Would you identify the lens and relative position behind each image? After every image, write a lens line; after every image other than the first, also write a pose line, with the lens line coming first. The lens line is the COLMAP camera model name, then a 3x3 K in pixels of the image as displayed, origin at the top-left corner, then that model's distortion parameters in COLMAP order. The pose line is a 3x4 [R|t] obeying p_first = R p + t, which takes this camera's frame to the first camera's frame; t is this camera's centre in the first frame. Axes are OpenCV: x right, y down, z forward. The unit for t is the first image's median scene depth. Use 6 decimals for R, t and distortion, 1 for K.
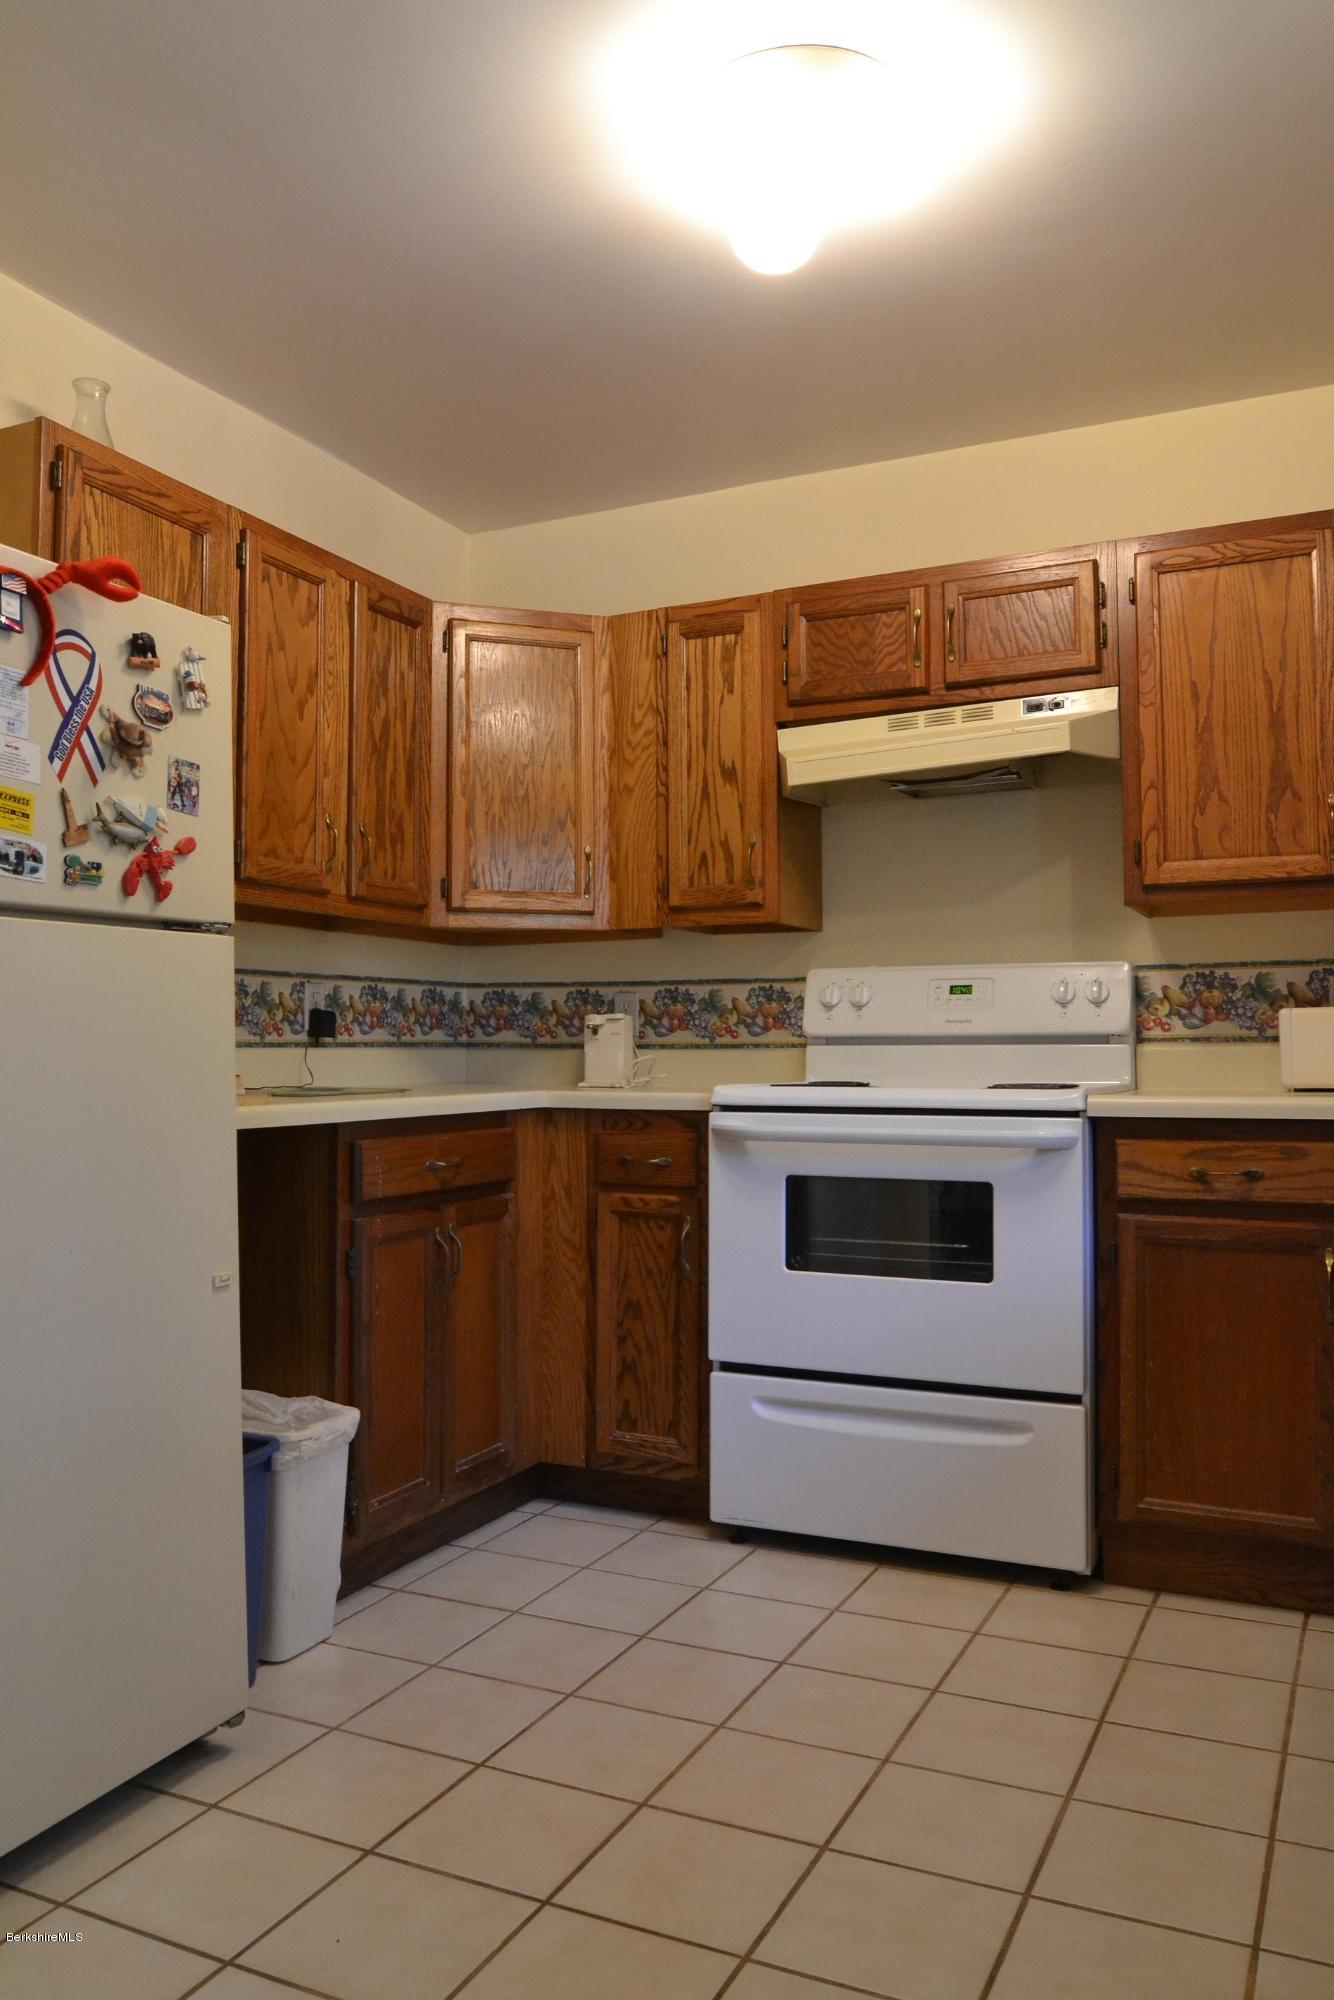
lens RADIAL K [[1498.6, 0, 664.7], [0, 1498.6, 996.3], [0, 0, 1]] dist [-0.036968, 0.000400]
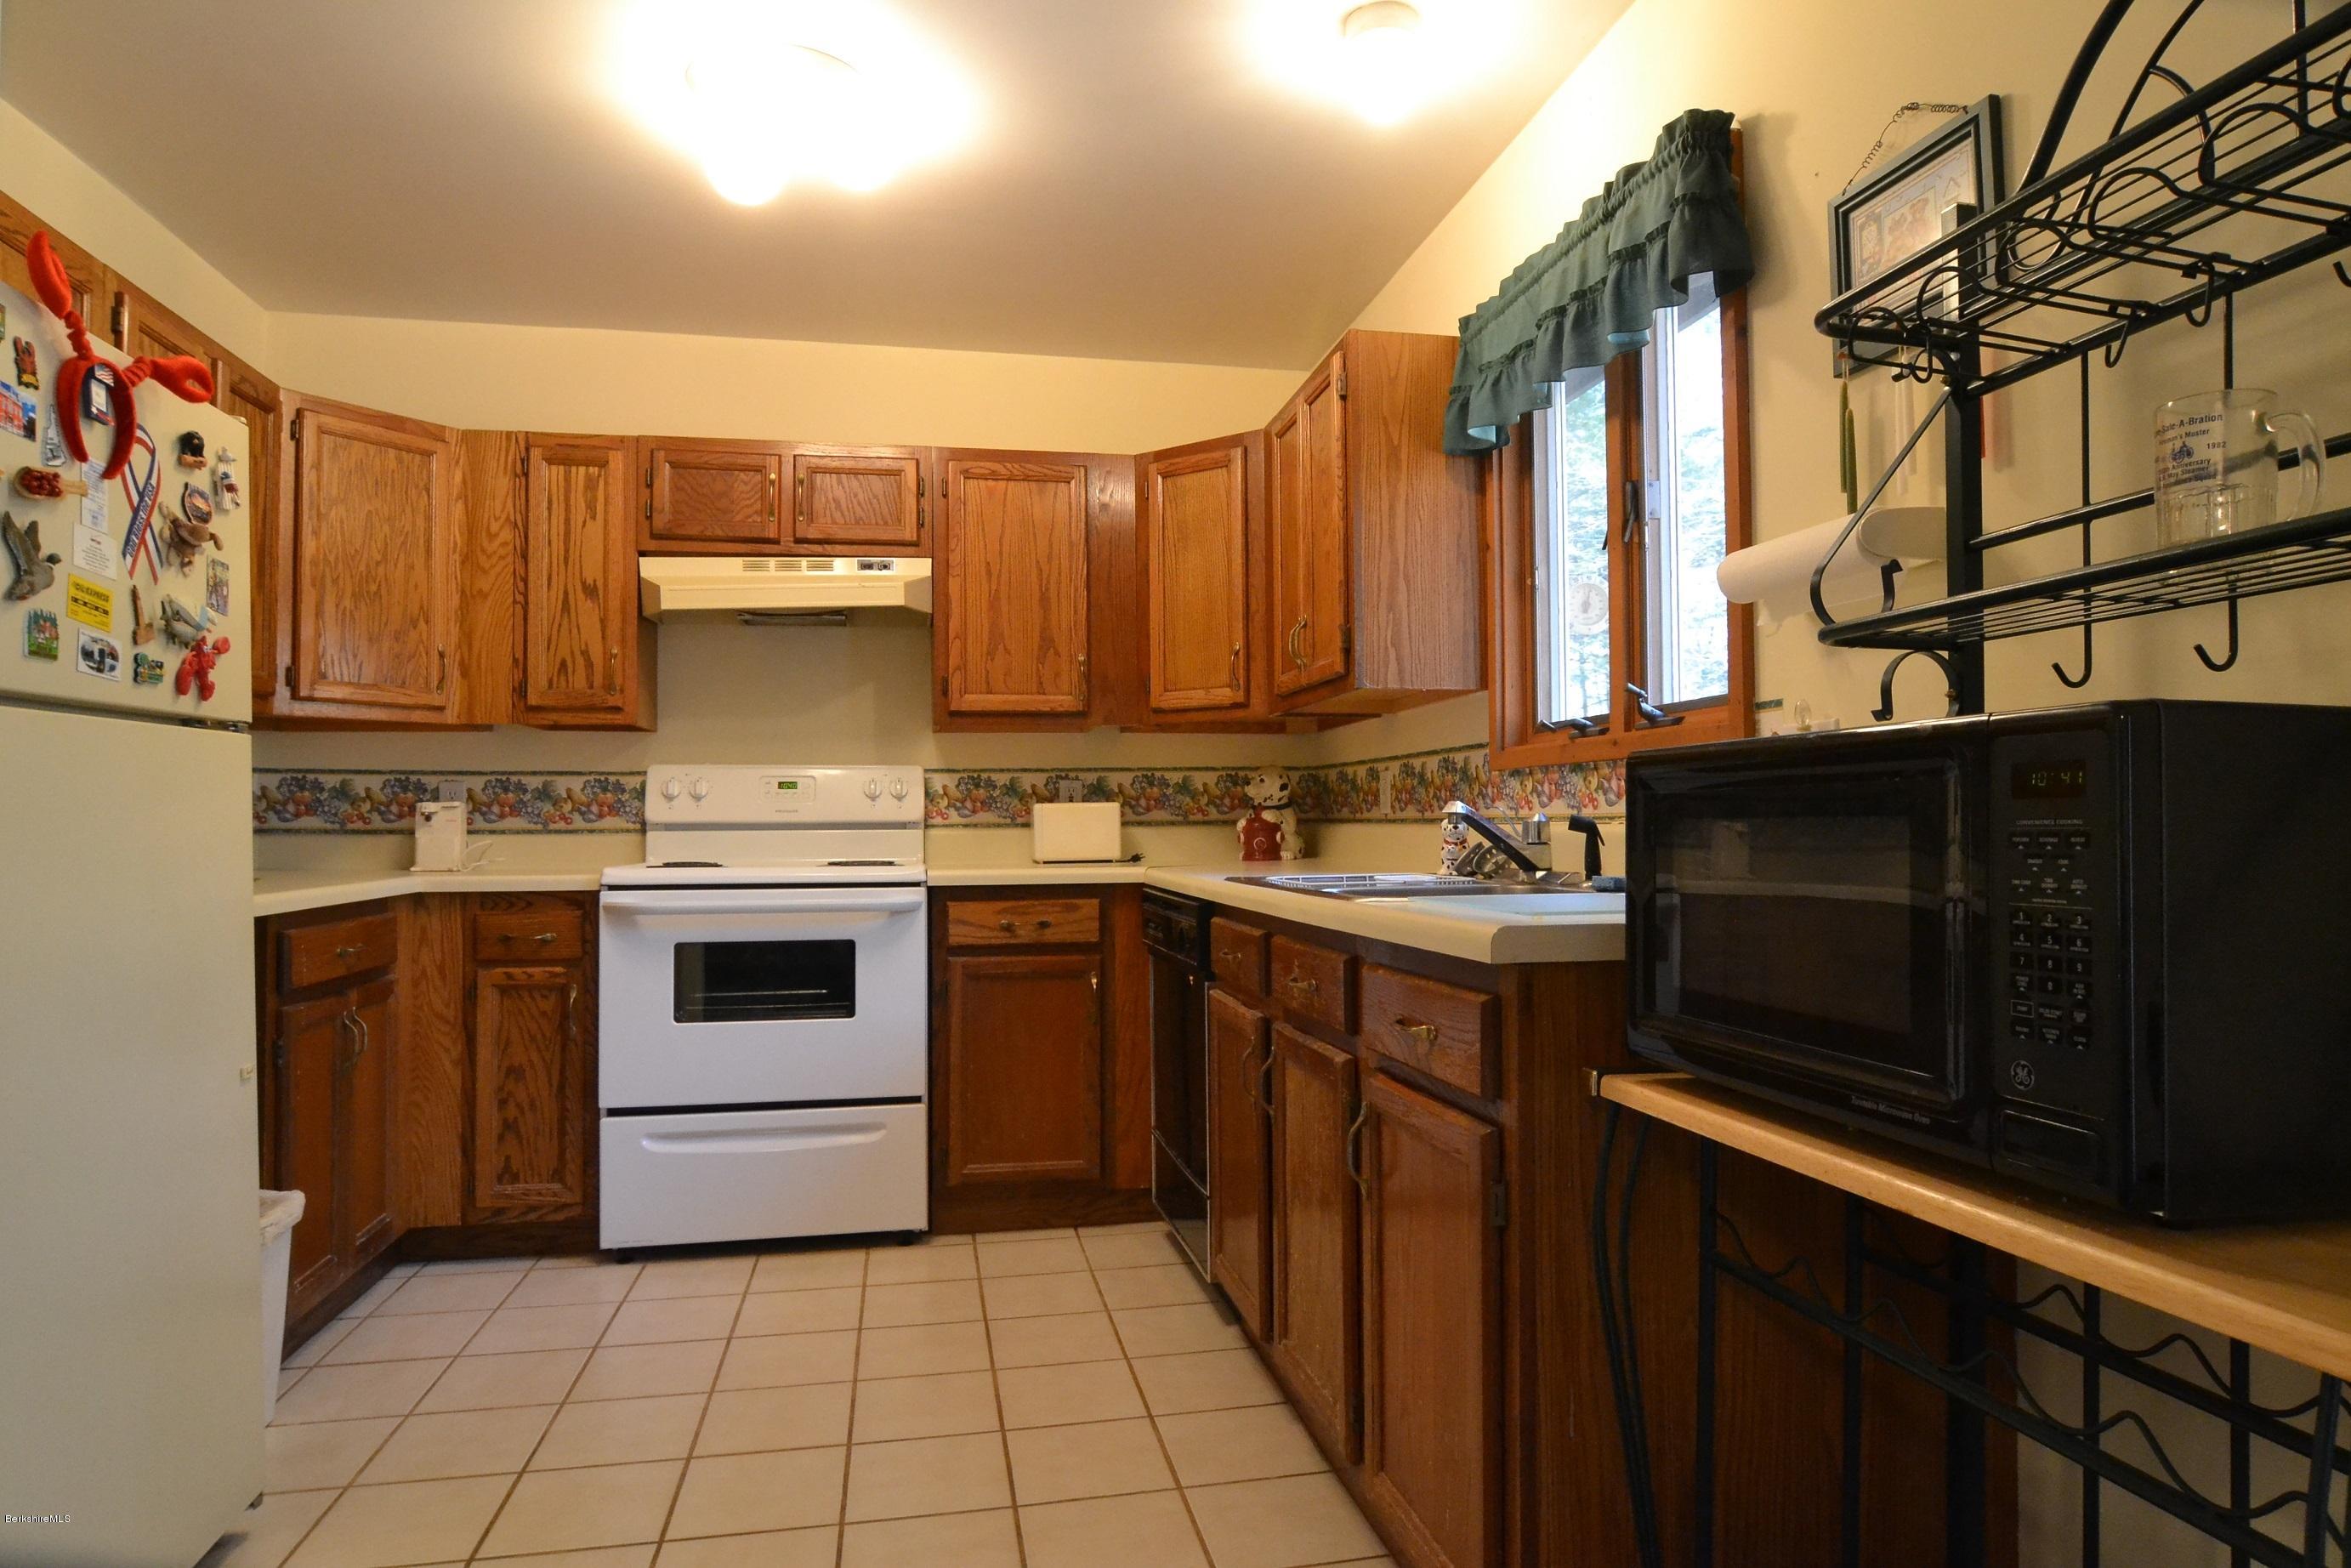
lens RADIAL K [[1332.3, 0, 1175.5], [0, 1332.3, 784.0], [0, 0, 1]] dist [-0.047088, 0.019686]
pose [[0.795235, 0.014244, 0.606133, -0.228542], [-0.018075, 0.999837, 0.000219, -0.012606], [-0.606031, -0.011130, 0.795363, -0.064055]]
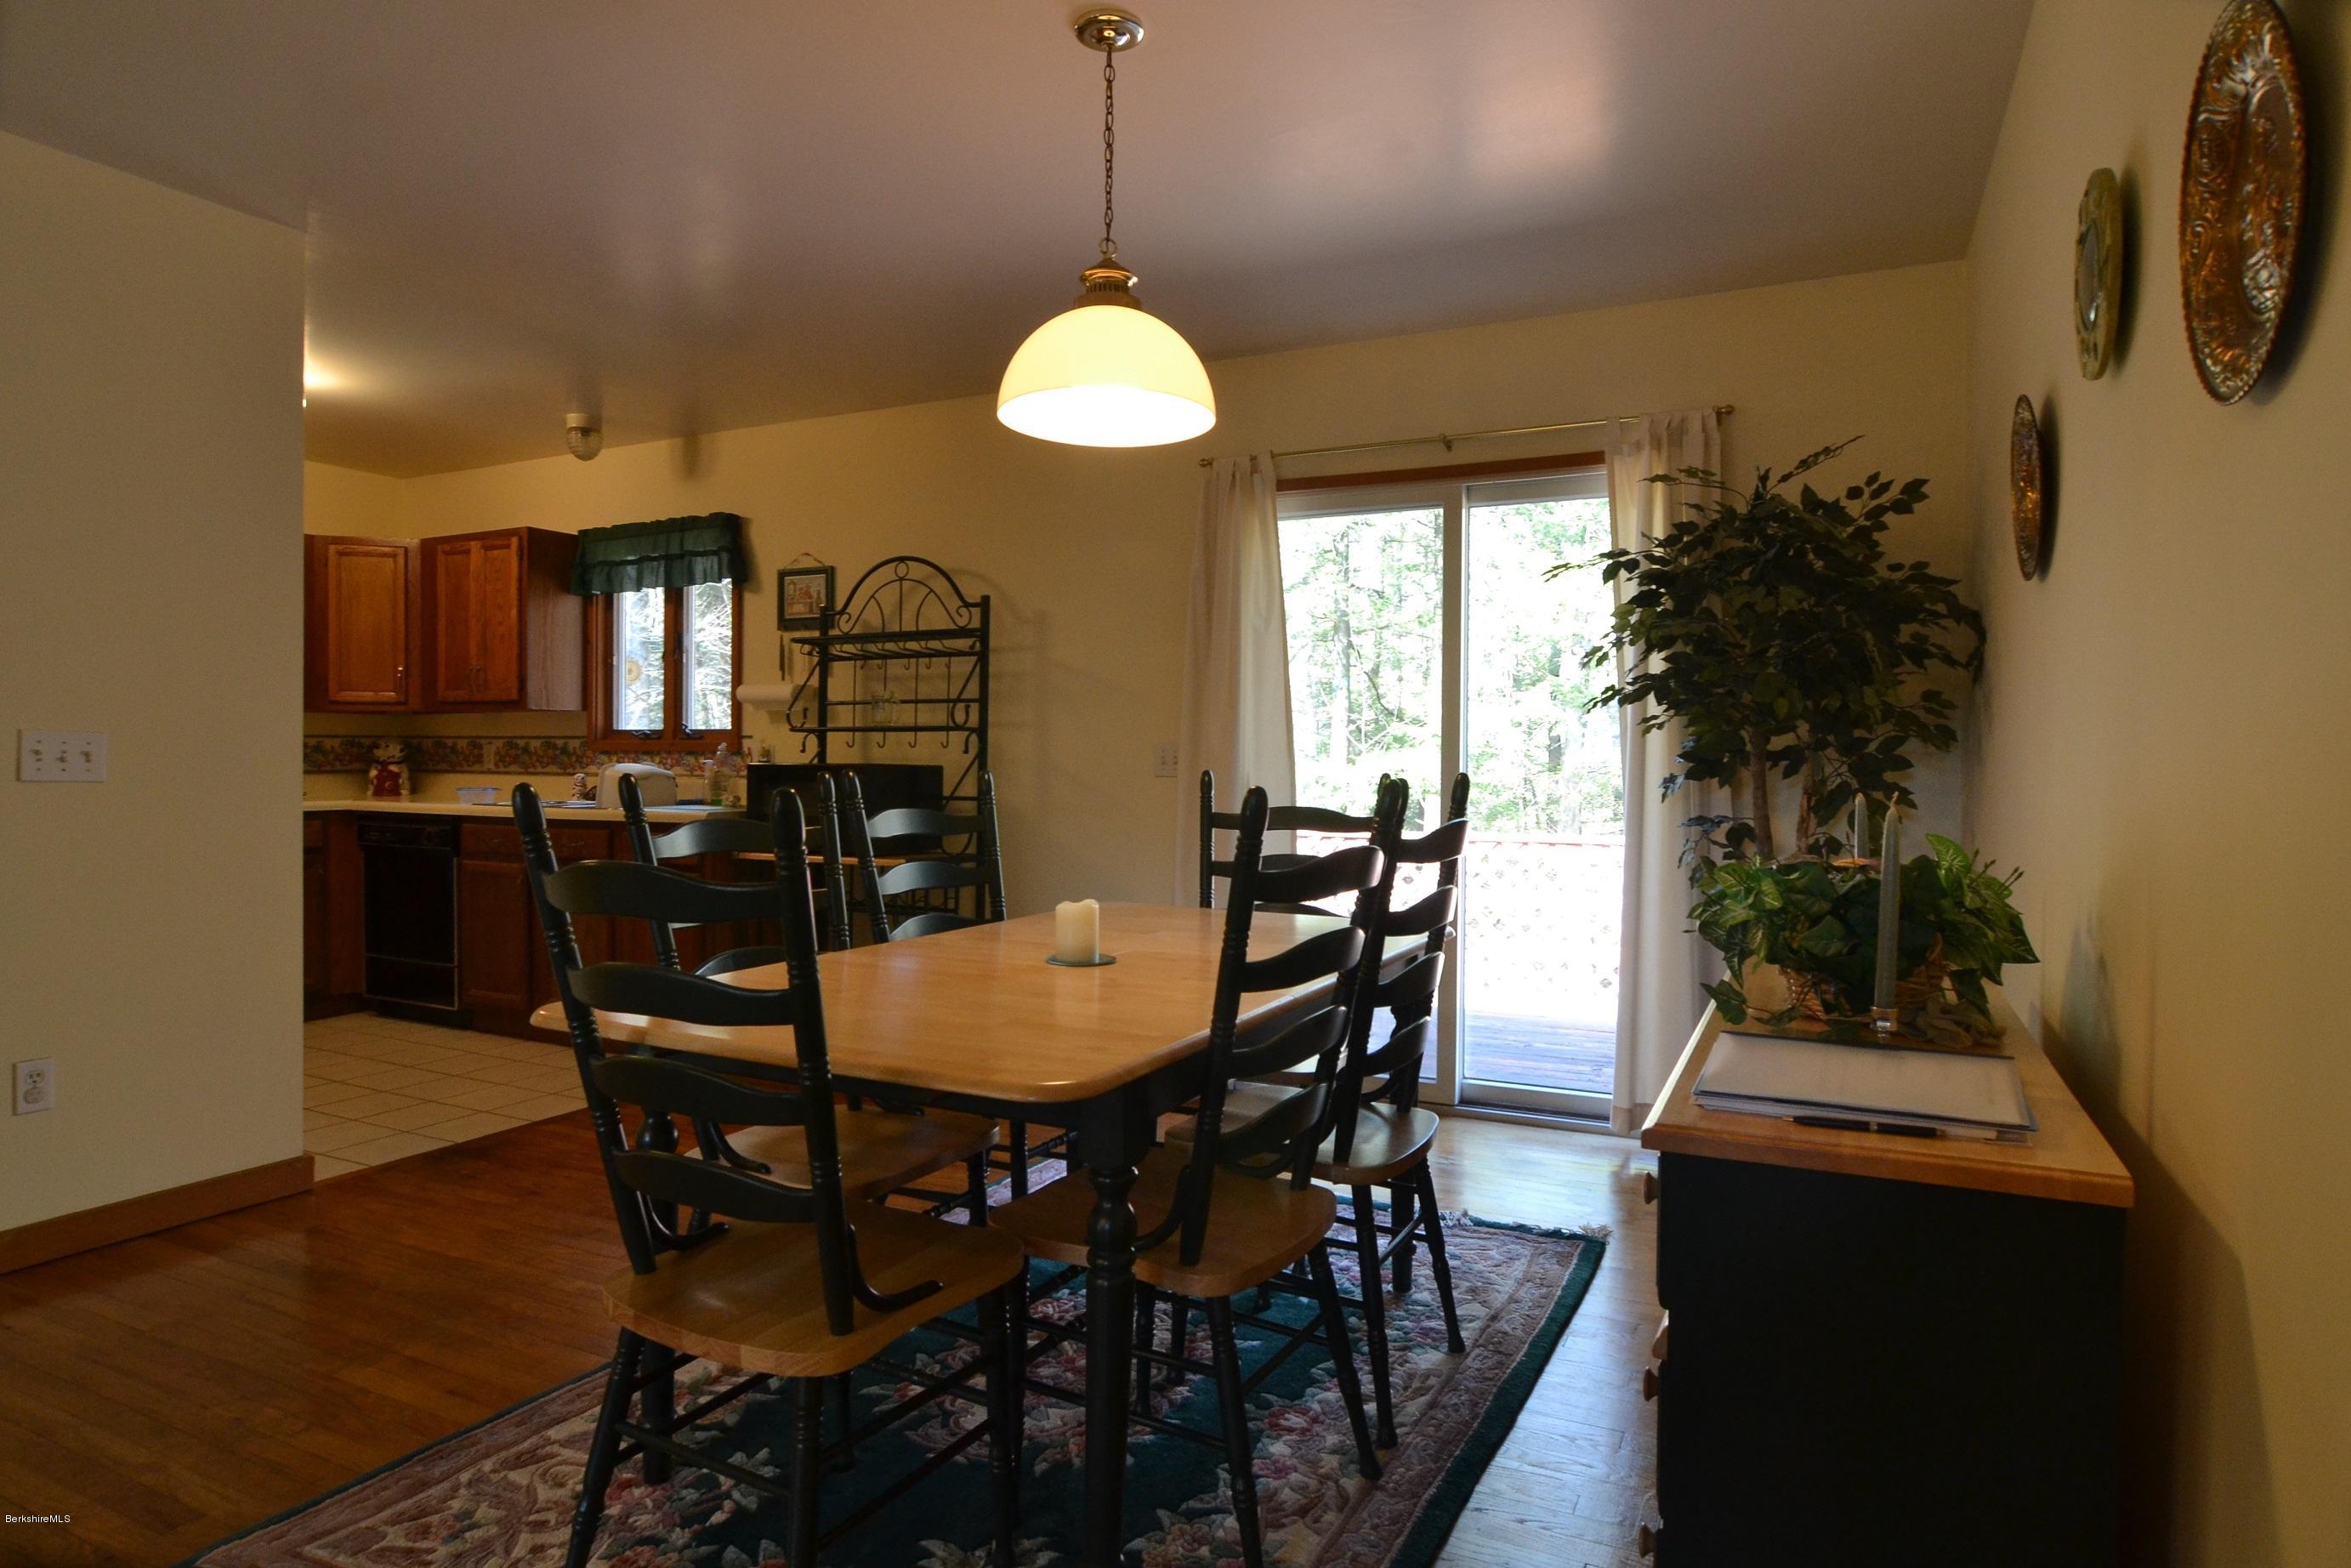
lens RADIAL K [[1332.3, 0, 1175.5], [0, 1332.3, 784.0], [0, 0, 1]] dist [-0.047088, 0.019686]
pose [[0.017851, -0.013489, 0.999750, -1.345272], [-0.045621, 0.998857, 0.014291, -0.042025], [-0.998799, -0.045865, 0.017215, -0.330486]]
